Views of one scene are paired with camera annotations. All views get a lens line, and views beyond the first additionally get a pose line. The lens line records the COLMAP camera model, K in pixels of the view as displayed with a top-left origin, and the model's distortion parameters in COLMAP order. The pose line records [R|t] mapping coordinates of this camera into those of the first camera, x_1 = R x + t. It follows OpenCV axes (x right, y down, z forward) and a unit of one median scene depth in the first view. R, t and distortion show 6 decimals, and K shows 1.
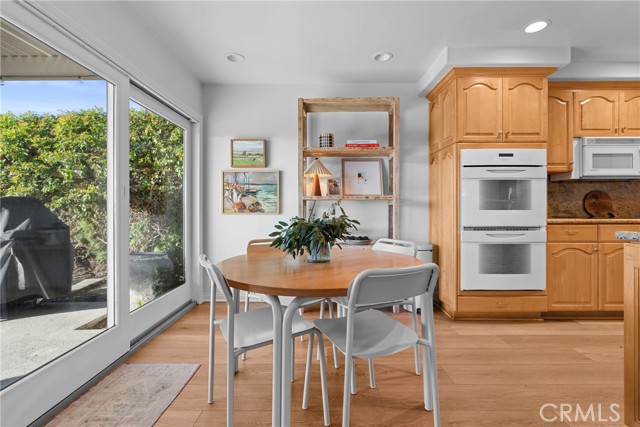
lens RADIAL K [[293.7, 0, 321.1], [0, 293.7, 209.6], [0, 0, 1]] dist [-0.006019, 0.002284]
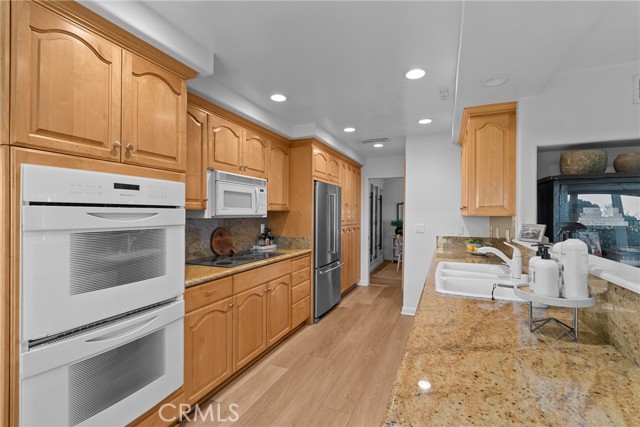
lens RADIAL K [[293.7, 0, 321.9], [0, 293.7, 212.1], [0, 0, 1]] dist [-0.006019, 0.002284]
pose [[0.385891, 0.009882, 0.922492, 0.247656], [0.003472, 0.999920, -0.012163, -0.124989], [-0.922538, 0.007897, 0.385825, 0.422938]]
